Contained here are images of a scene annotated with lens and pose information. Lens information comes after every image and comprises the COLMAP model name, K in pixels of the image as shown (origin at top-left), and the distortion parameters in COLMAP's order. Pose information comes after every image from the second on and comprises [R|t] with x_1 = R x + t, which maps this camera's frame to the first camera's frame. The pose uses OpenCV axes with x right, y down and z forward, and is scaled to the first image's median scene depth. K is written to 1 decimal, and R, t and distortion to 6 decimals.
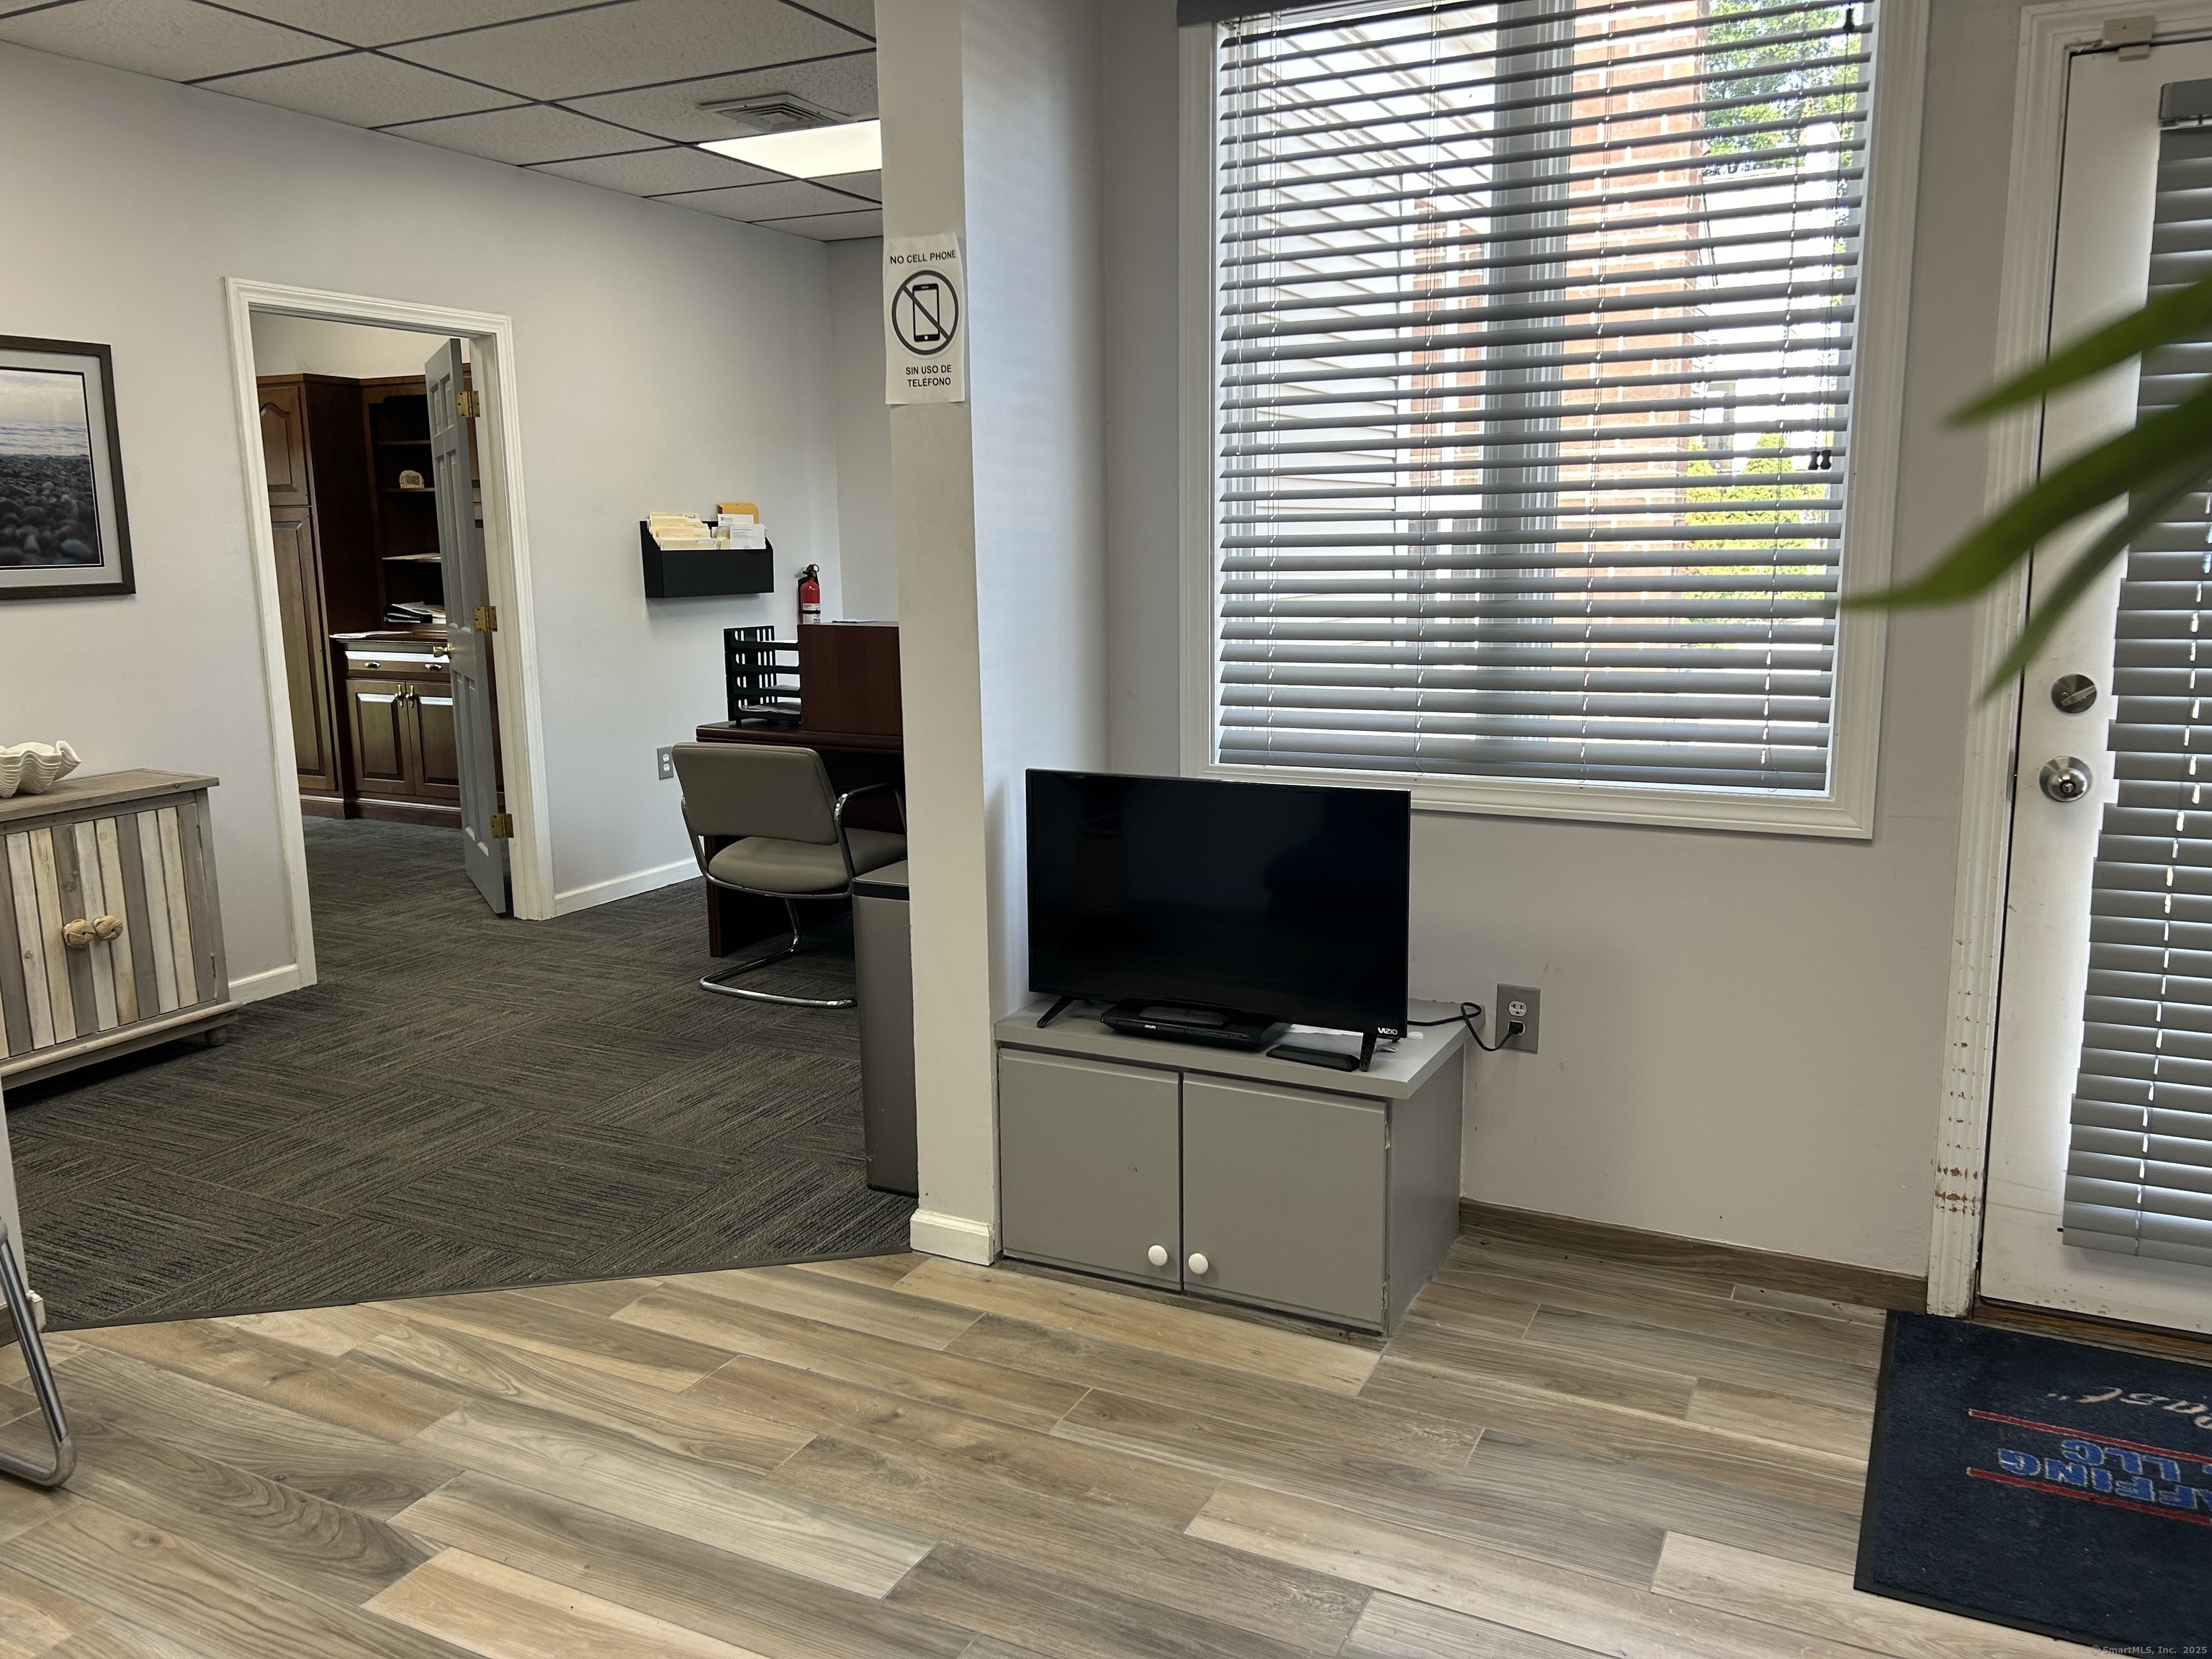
lens RADIAL K [[1656.9, 0, 1113.9], [0, 1656.9, 810.6], [0, 0, 1]] dist [0.055644, -0.062525]
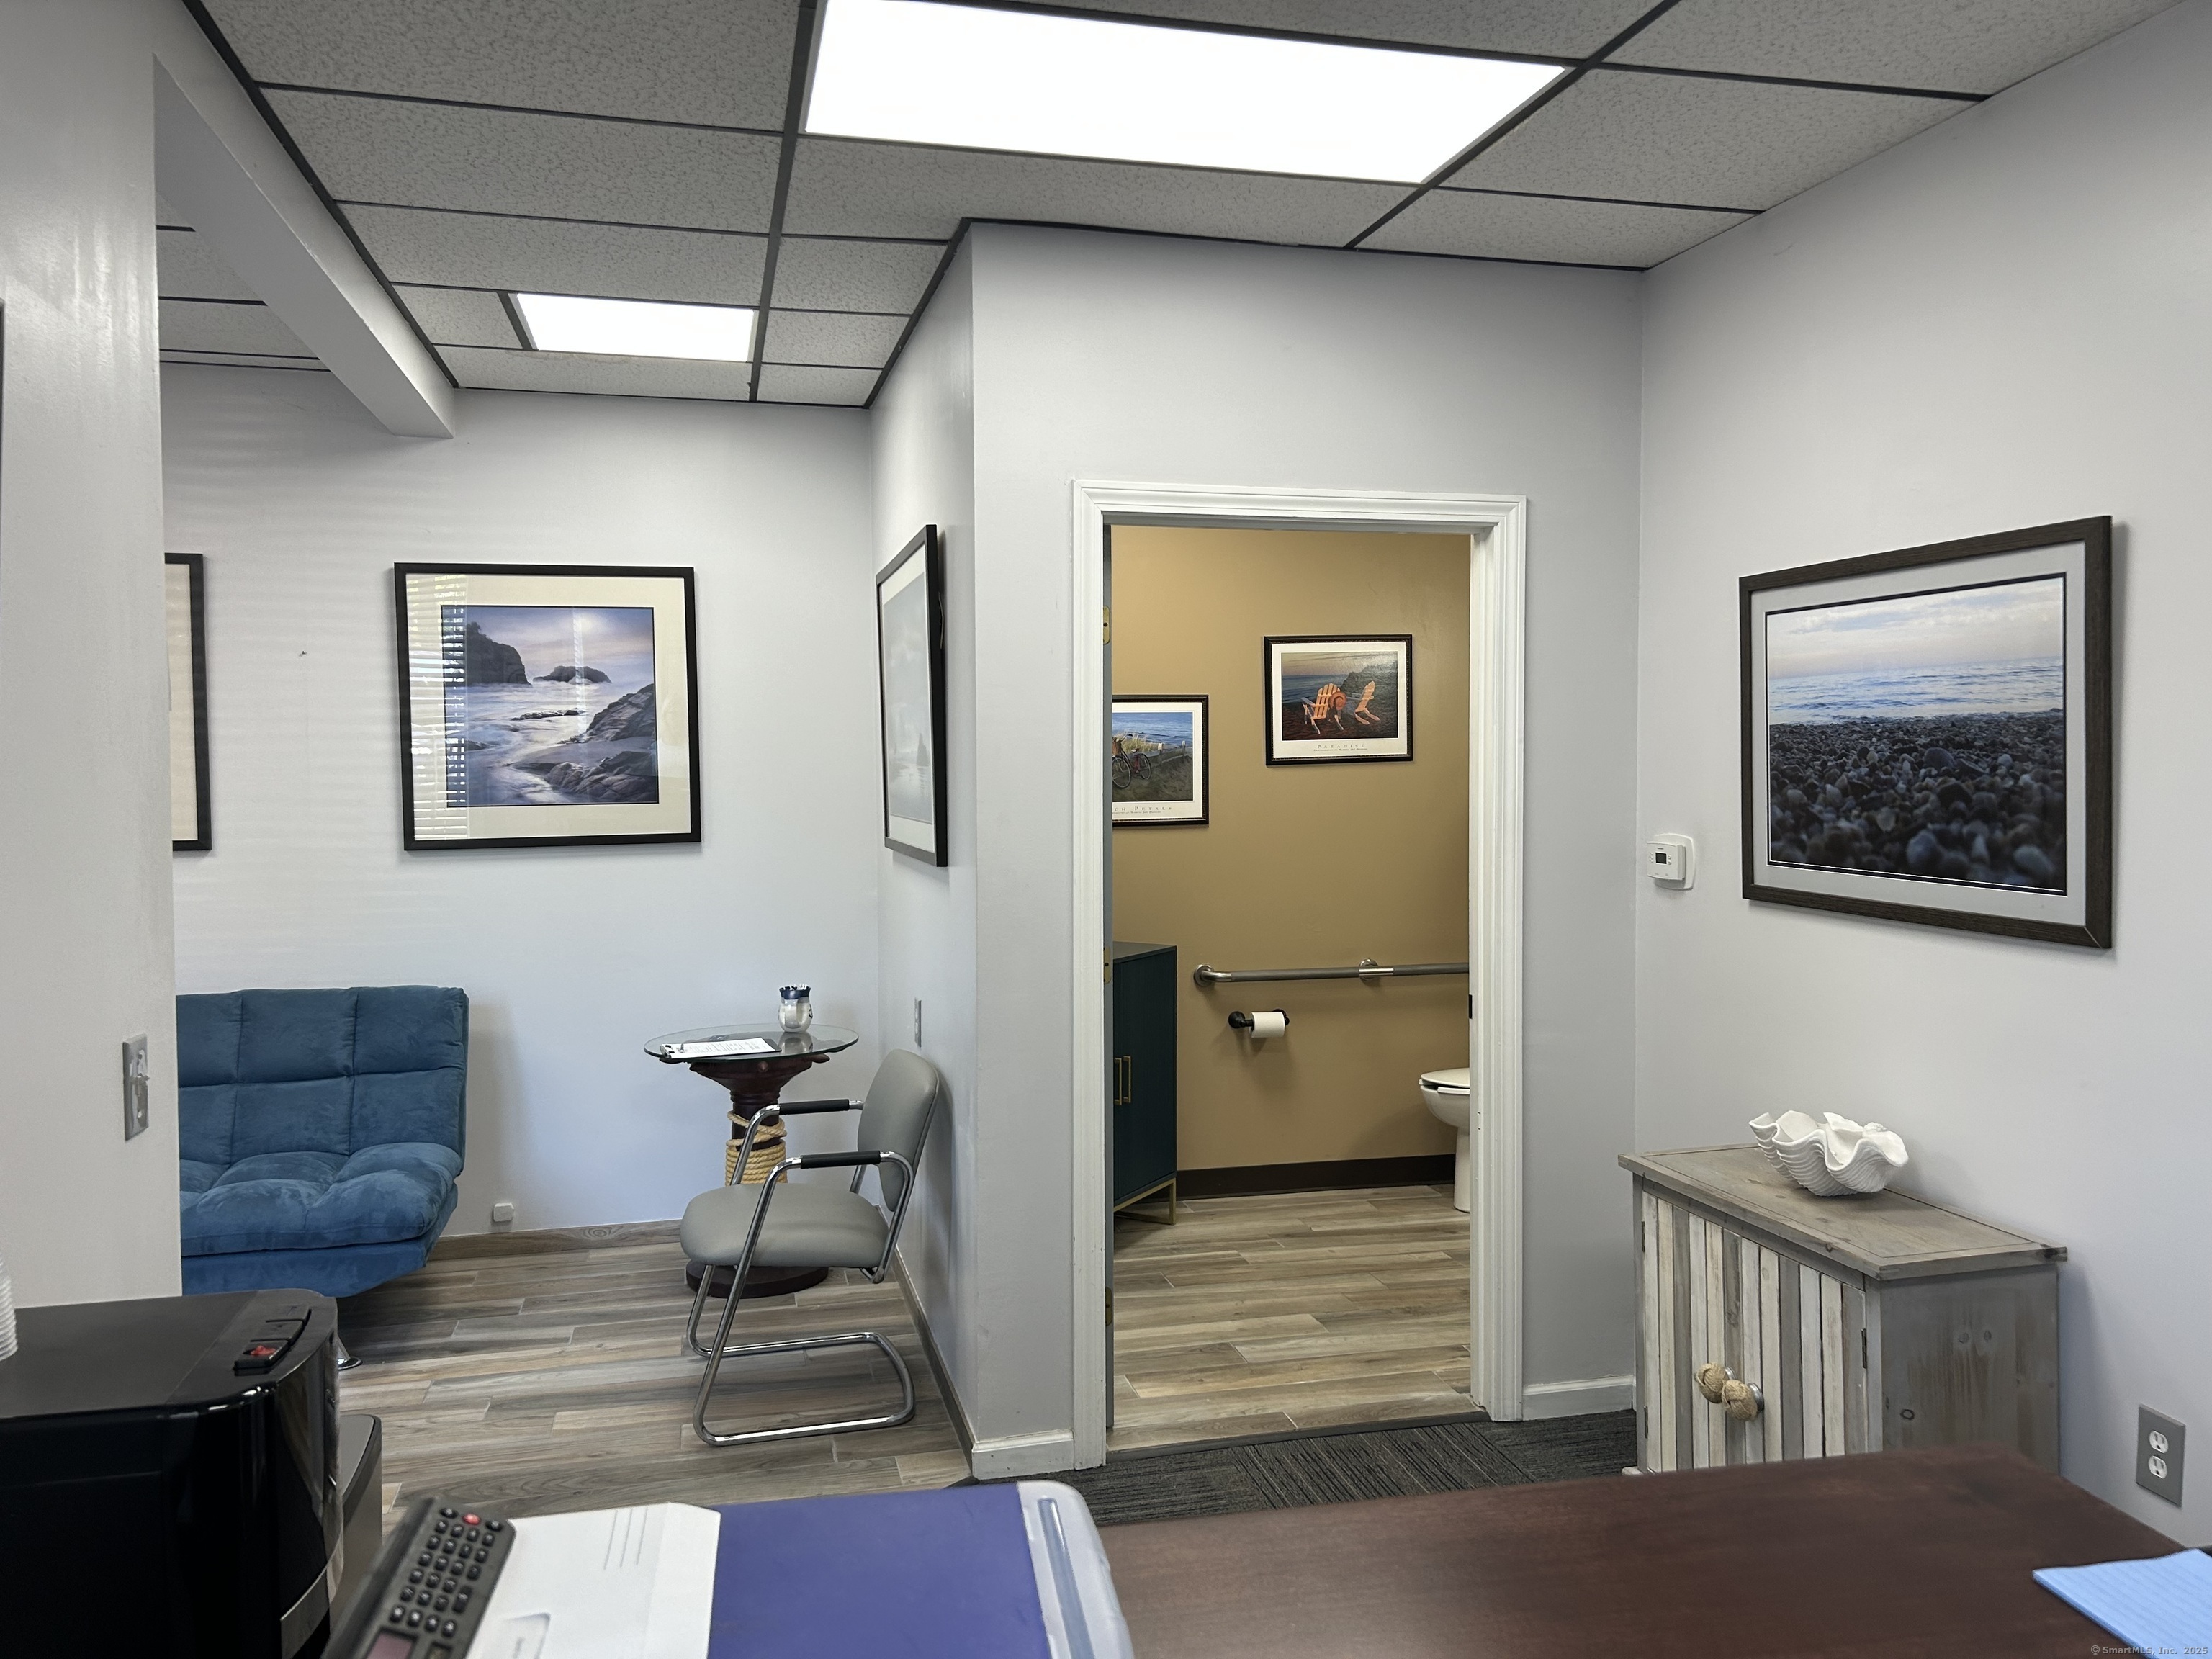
lens RADIAL K [[1656.9, 0, 1111.8], [0, 1656.9, 818.2], [0, 0, 1]] dist [0.055644, -0.062525]
pose [[-0.755334, 0.042501, -0.653960, 0.031734], [-0.096759, 0.979725, 0.175430, -0.255080], [0.648157, 0.195785, -0.735908, 1.273324]]
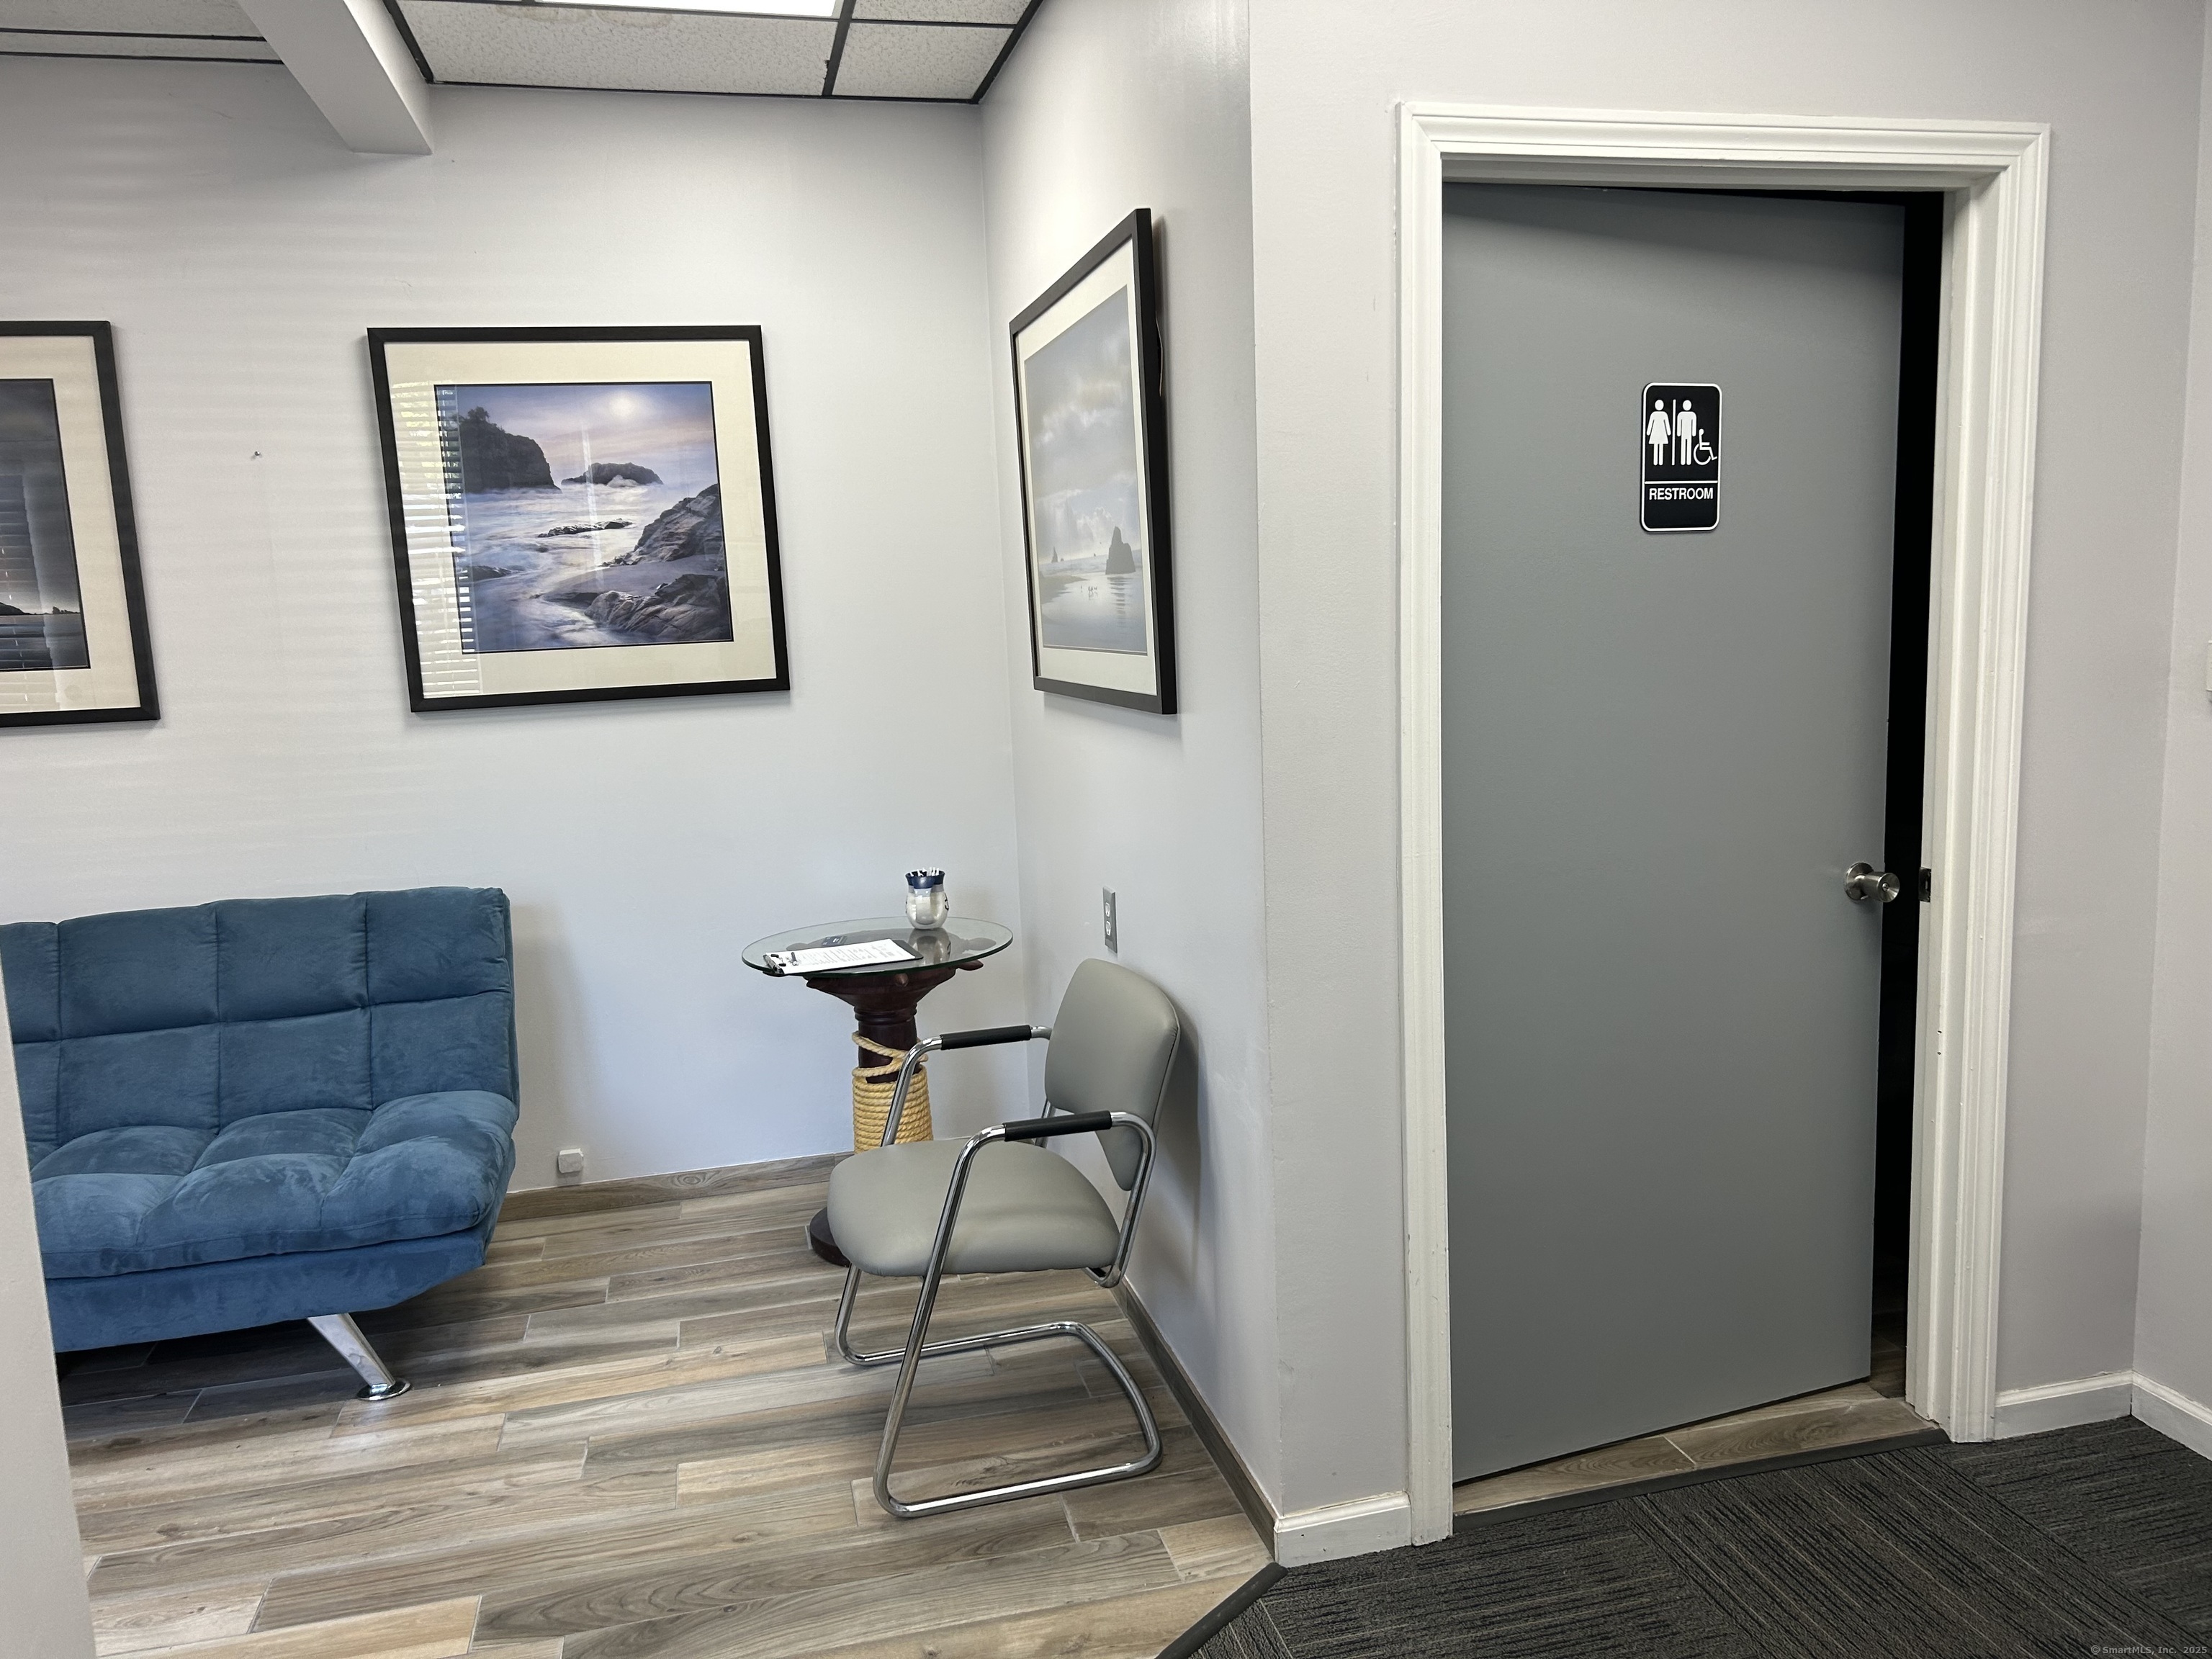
lens RADIAL K [[1656.9, 0, 1111.7], [0, 1656.9, 831.5], [0, 0, 1]] dist [0.055644, -0.062525]
pose [[-0.753188, 0.136059, -0.643580, -0.052794], [-0.064474, 0.958395, 0.278068, -0.193696], [0.654638, 0.250931, -0.713080, 1.005174]]
